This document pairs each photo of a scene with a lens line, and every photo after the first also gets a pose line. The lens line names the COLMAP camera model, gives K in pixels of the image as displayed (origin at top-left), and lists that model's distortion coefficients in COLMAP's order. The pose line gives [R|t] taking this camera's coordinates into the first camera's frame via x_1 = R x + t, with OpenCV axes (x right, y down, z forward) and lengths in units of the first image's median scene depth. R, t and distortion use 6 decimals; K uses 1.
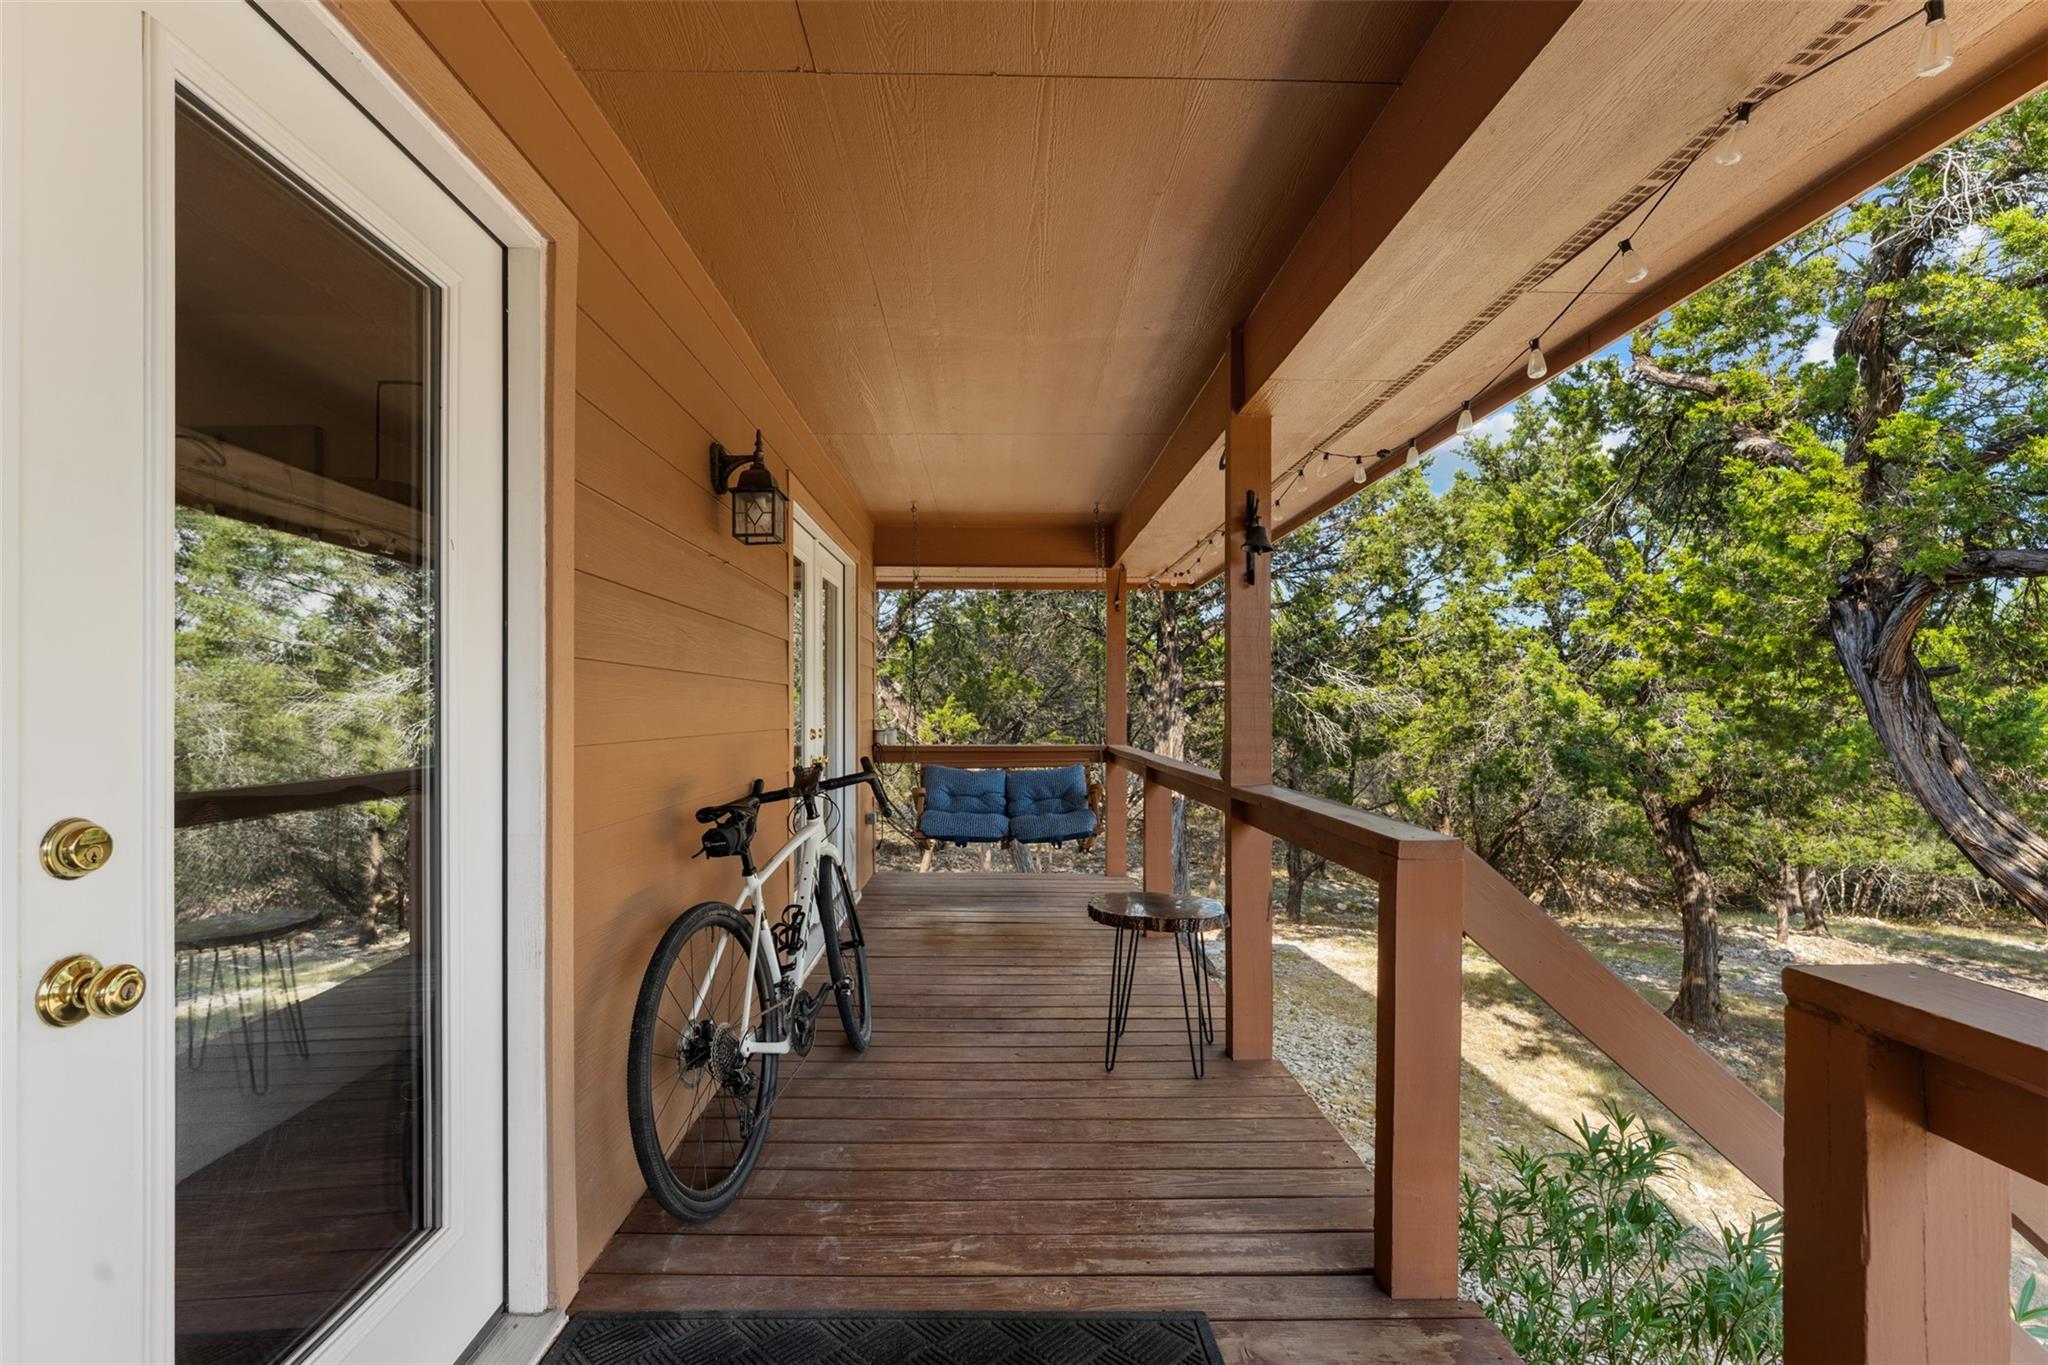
lens RADIAL K [[910.6, 0, 1016.3], [0, 910.6, 700.5], [0, 0, 1]] dist [-0.000866, -0.000202]
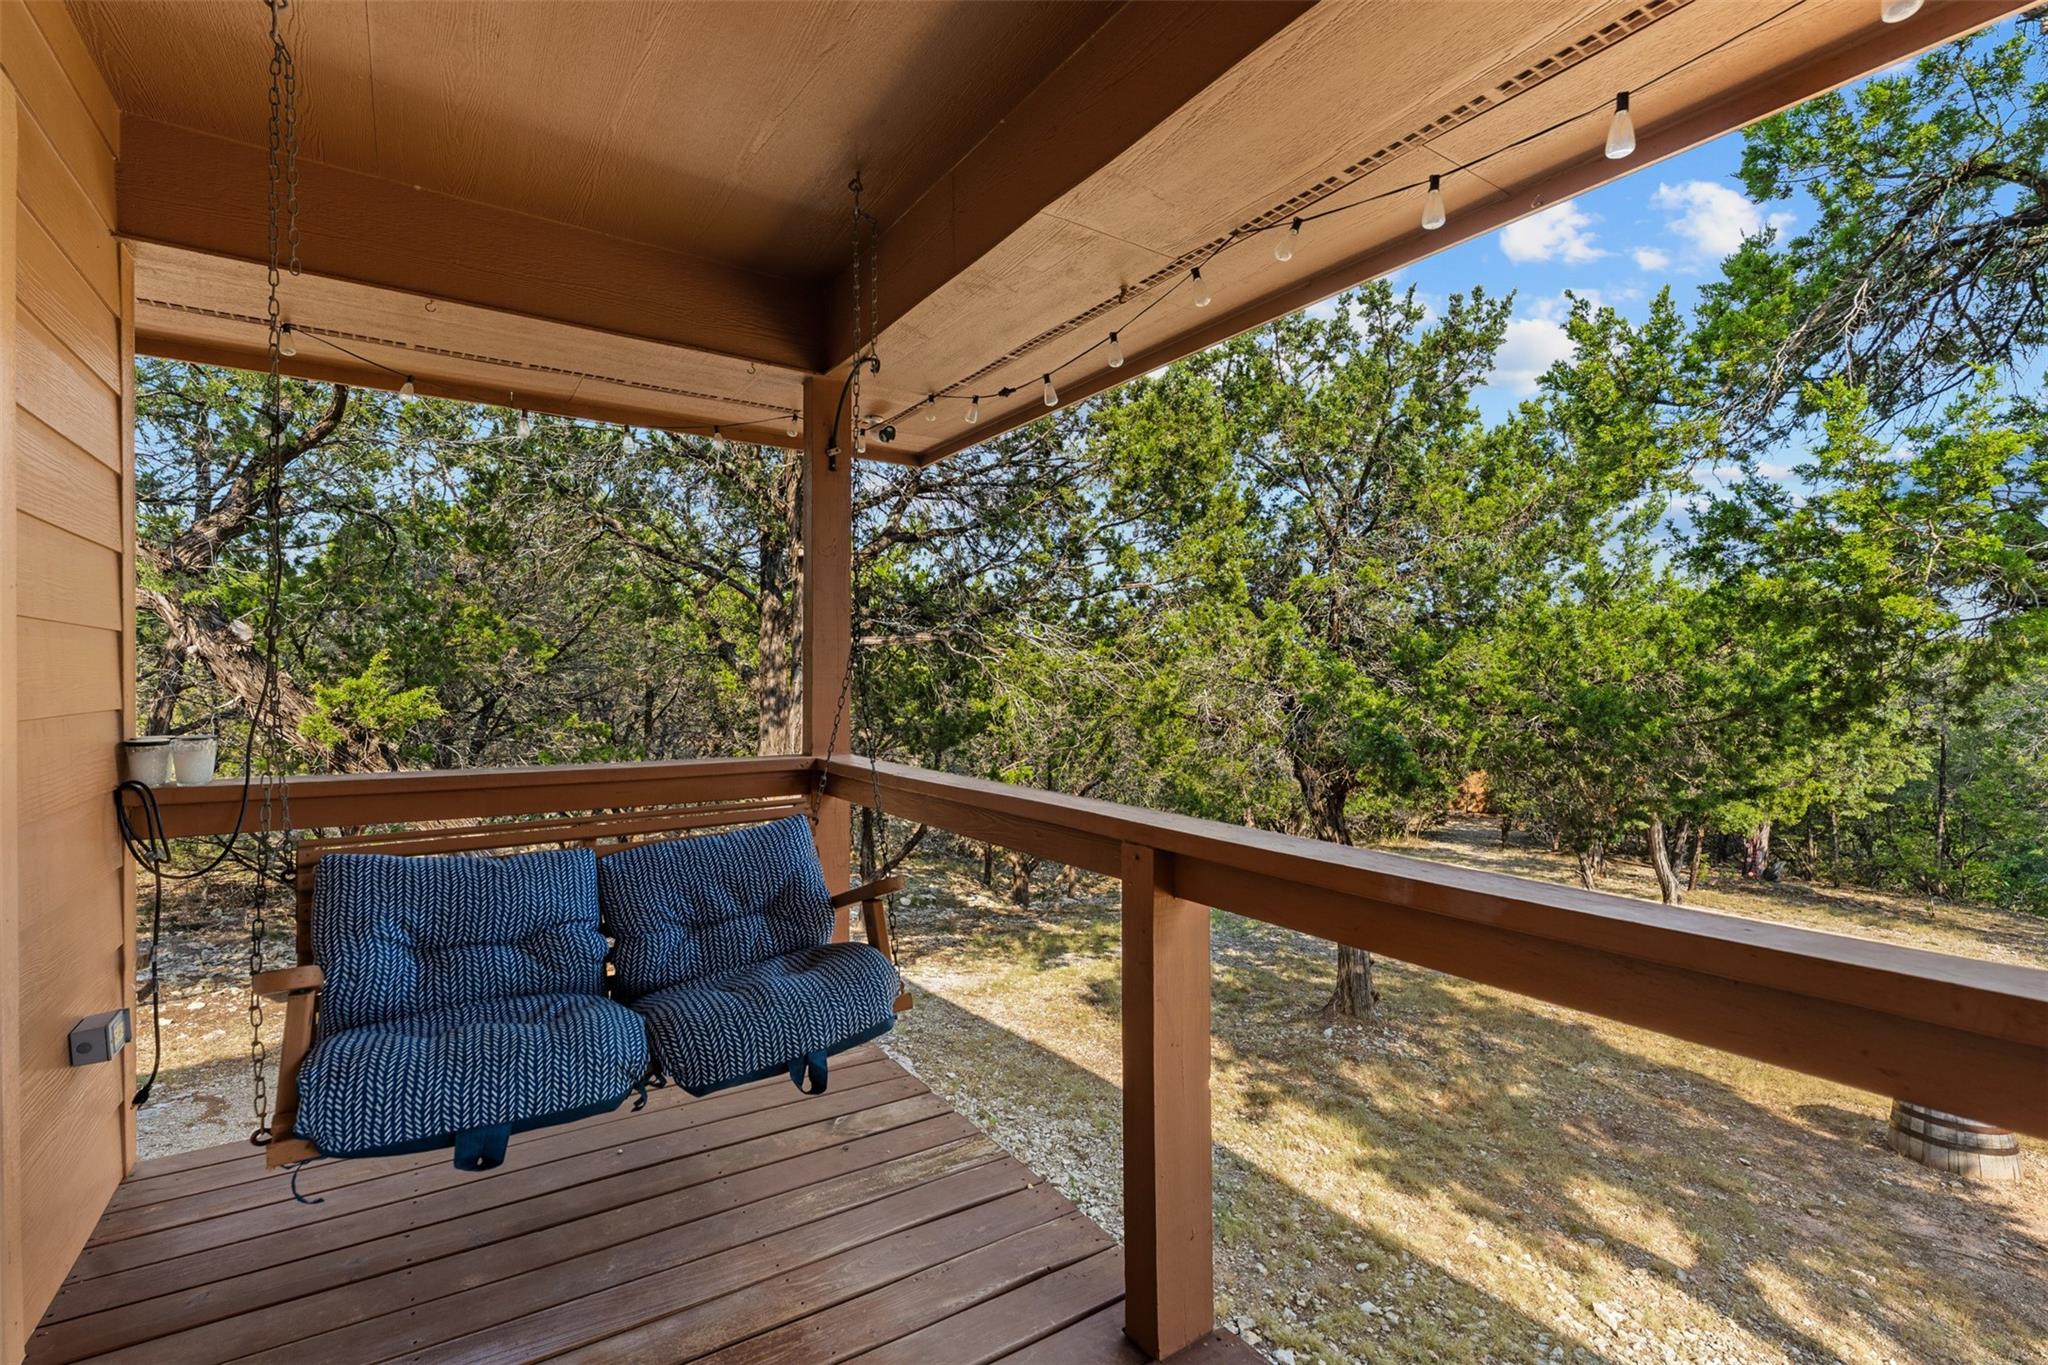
lens RADIAL K [[910.6, 0, 1035.1], [0, 910.6, 674.4], [0, 0, 1]] dist [-0.000866, -0.000202]
pose [[0.841501, 0.005197, 0.540231, -0.043019], [-0.008048, 0.999963, 0.002916, 0.003123], [-0.540196, -0.006802, 0.841512, 0.420122]]
